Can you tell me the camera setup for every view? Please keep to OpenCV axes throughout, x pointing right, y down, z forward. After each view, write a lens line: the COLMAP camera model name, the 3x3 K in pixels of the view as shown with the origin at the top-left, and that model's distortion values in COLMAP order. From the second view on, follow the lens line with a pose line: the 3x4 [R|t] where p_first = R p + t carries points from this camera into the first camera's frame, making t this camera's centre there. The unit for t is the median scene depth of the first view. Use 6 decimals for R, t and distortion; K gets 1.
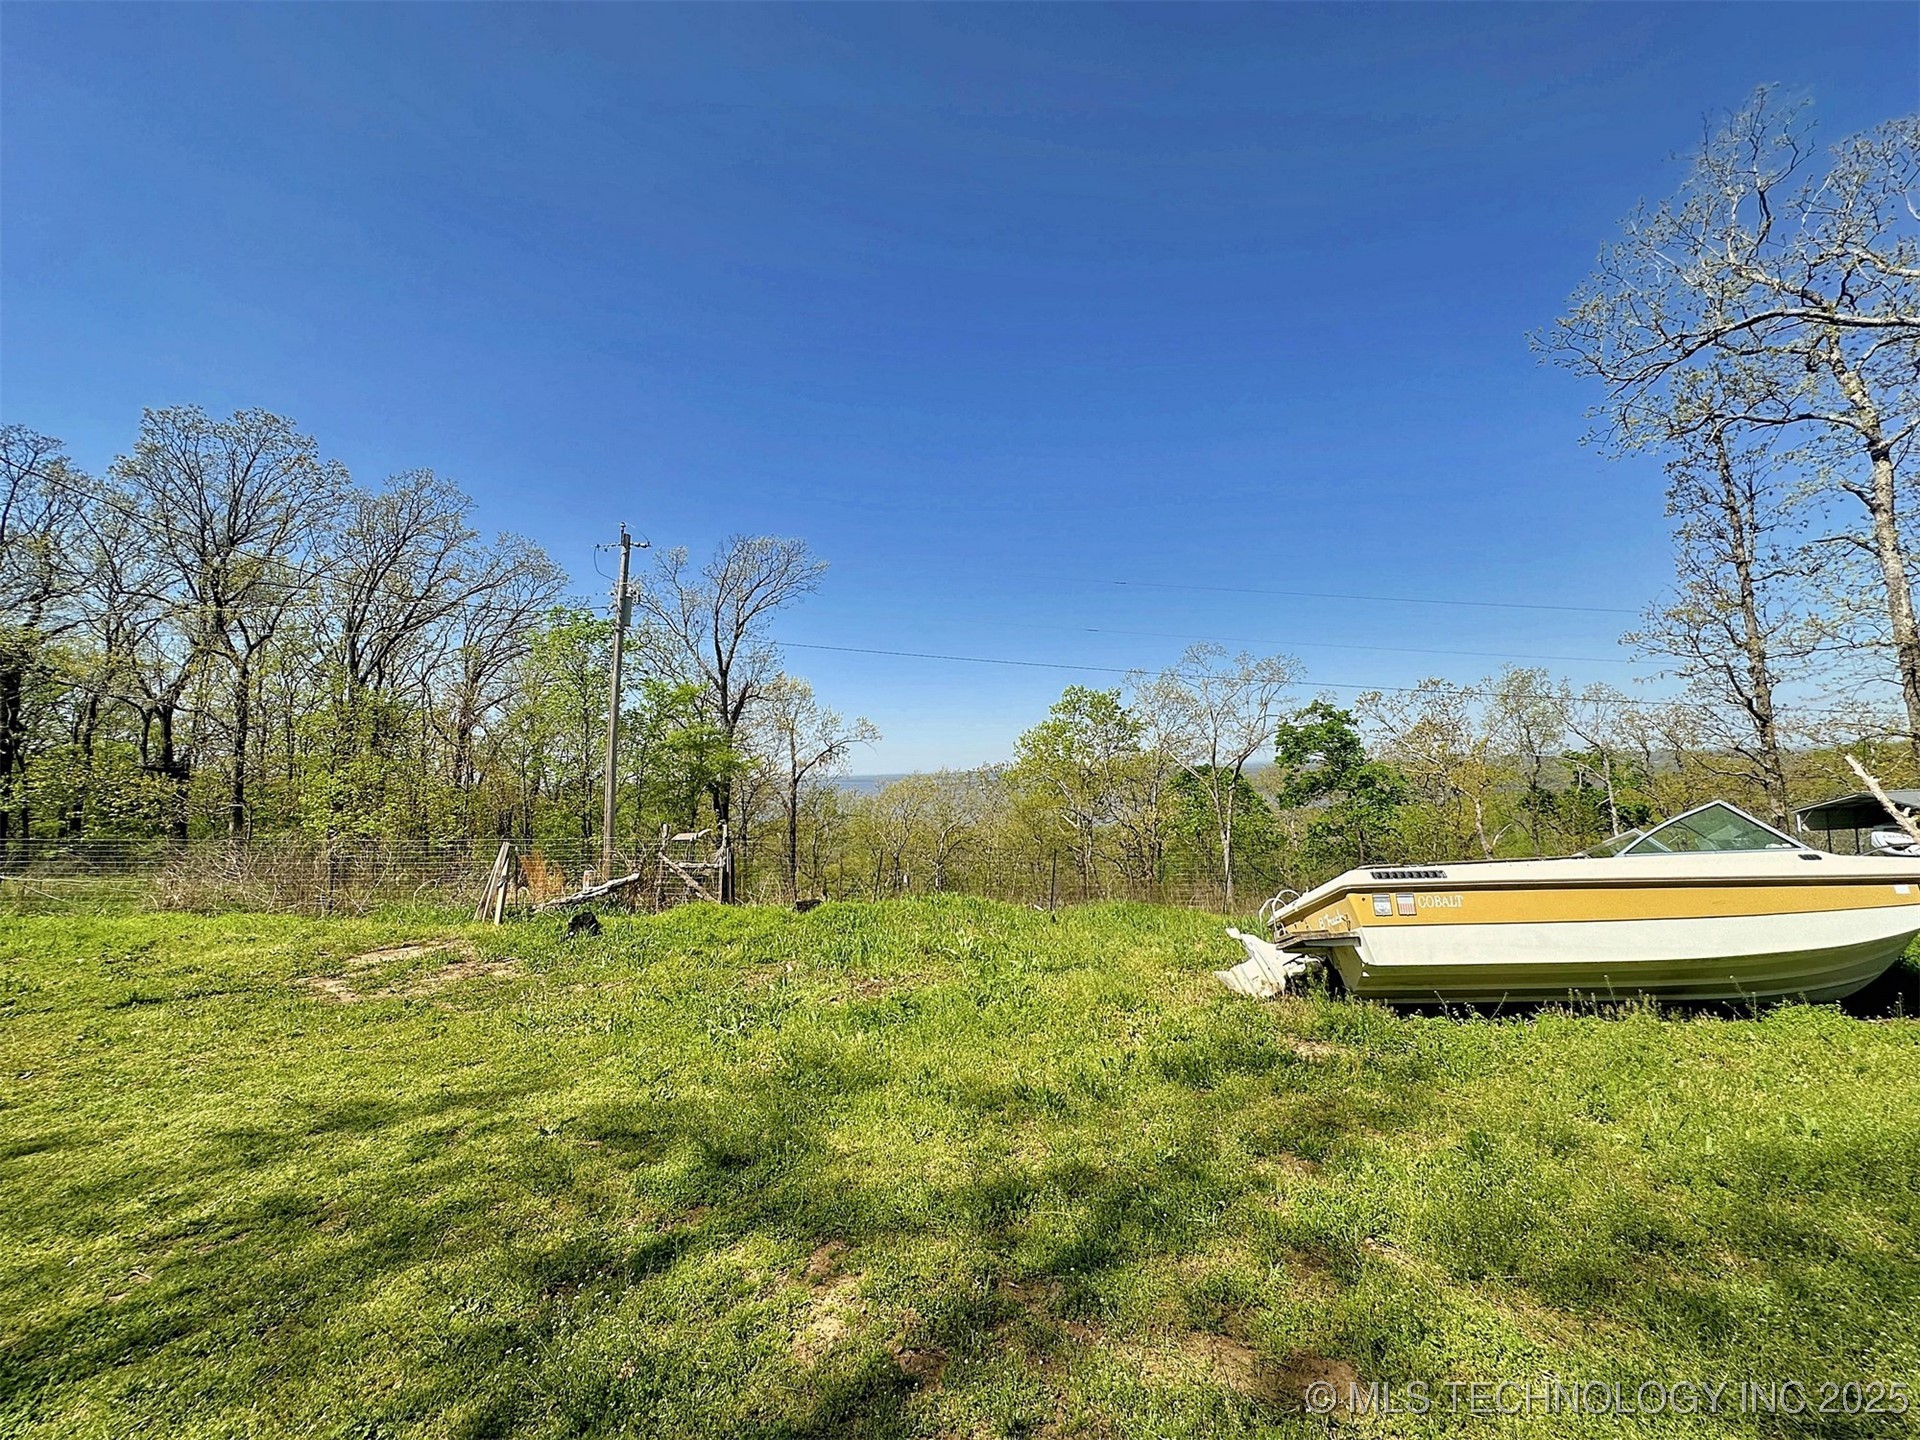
lens RADIAL K [[762.1, 0, 953.0], [0, 762.1, 714.2], [0, 0, 1]] dist [0.000322, 0.000016]
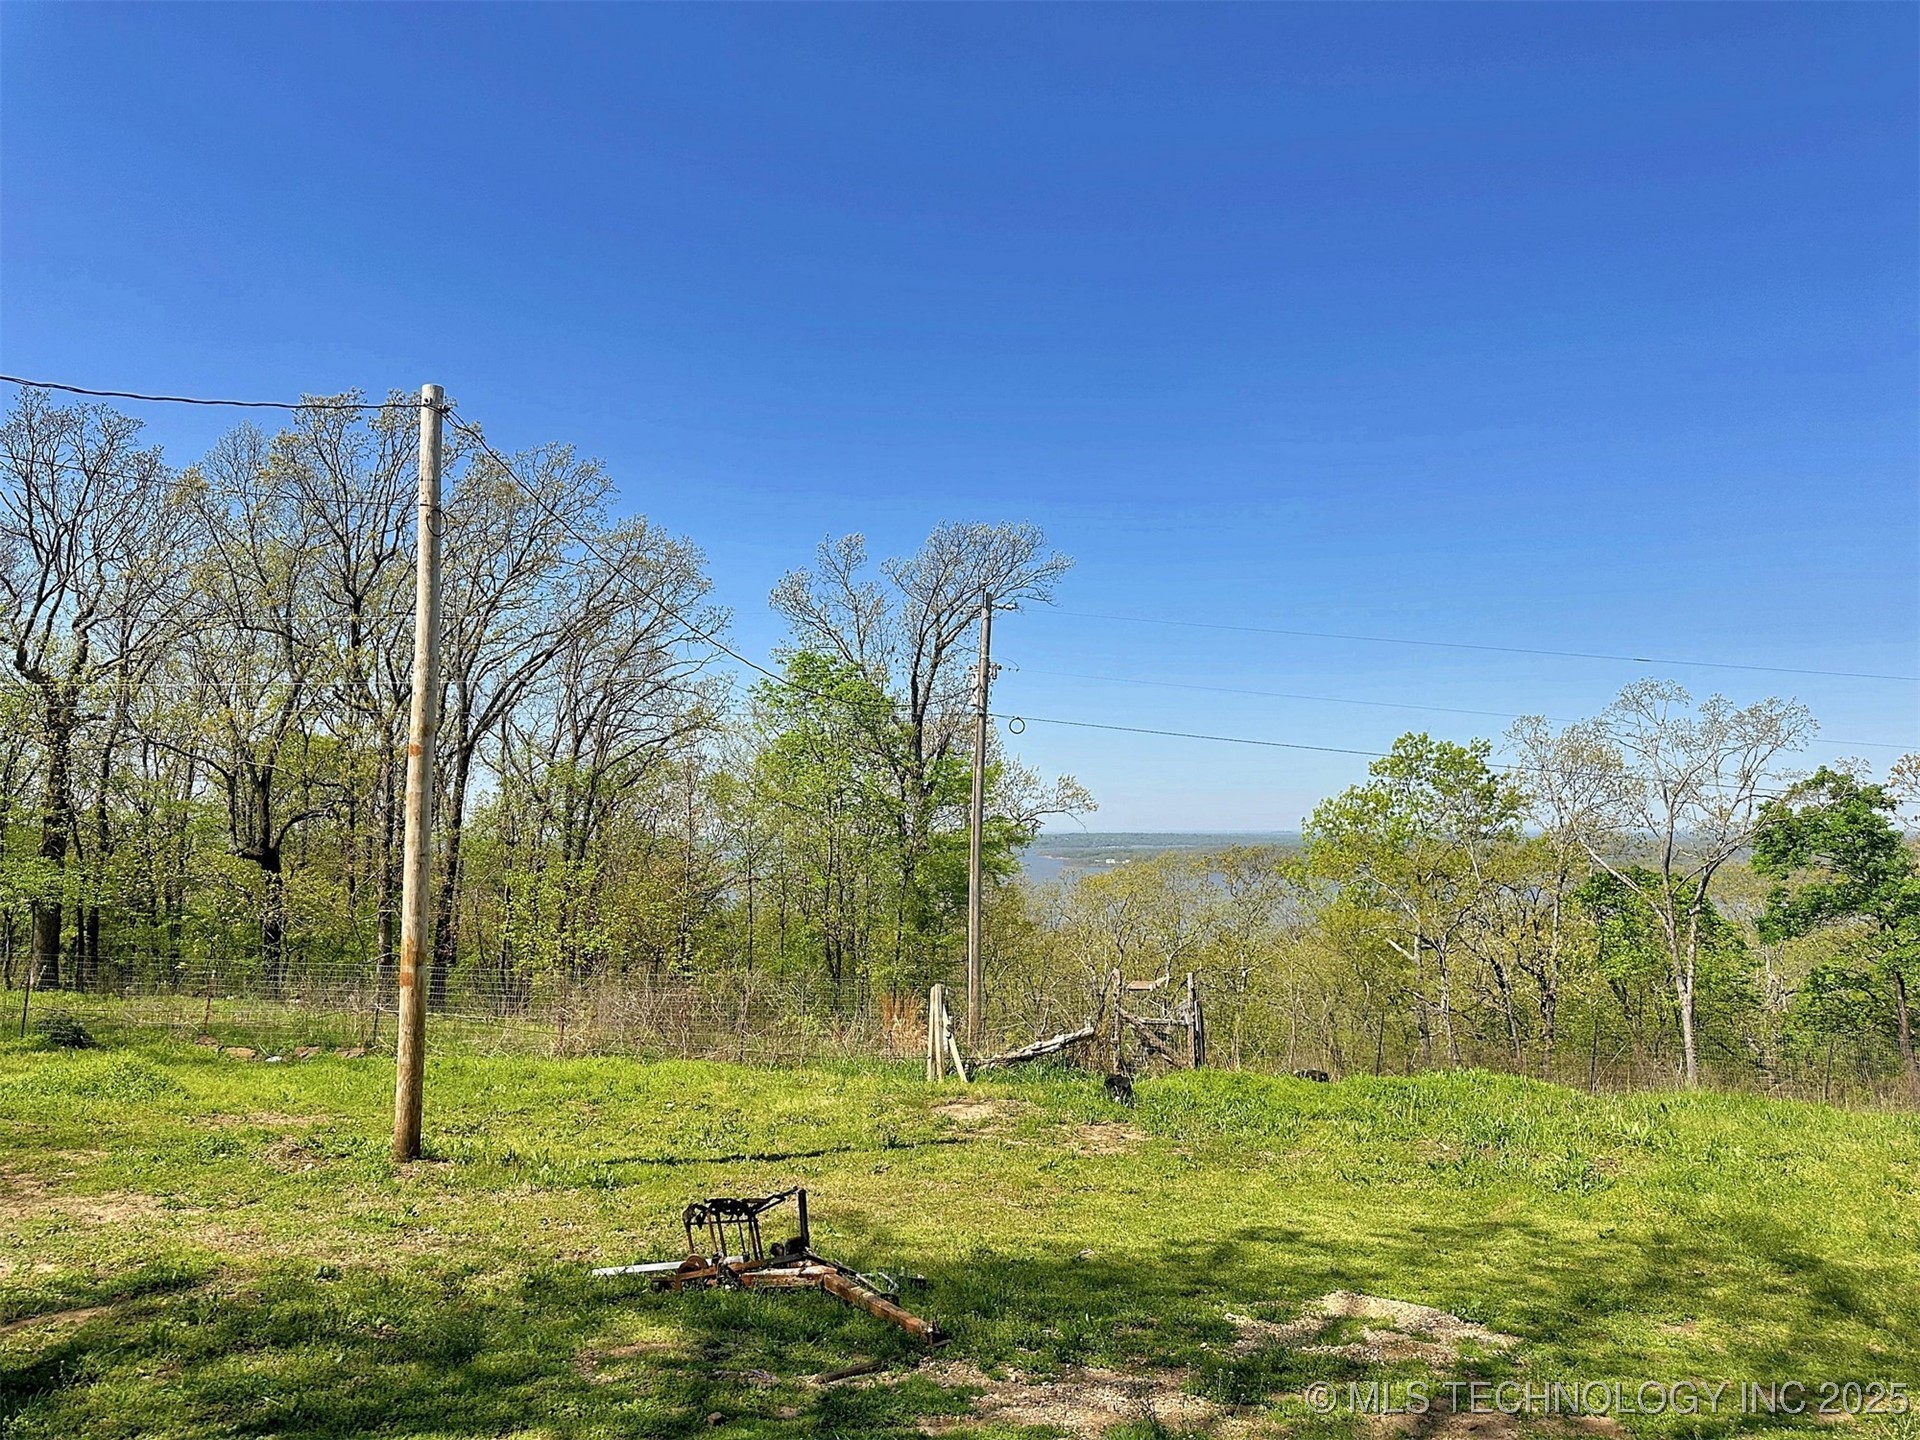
lens RADIAL K [[1337.6, 0, 949.8], [0, 1337.6, 723.1], [0, 0, 1]] dist [0.075728, -0.095204]
pose [[0.996200, 0.018989, -0.084996, -0.168289], [-0.019486, 0.999798, -0.005016, -0.044116], [0.084883, 0.006653, 0.996369, -0.185869]]
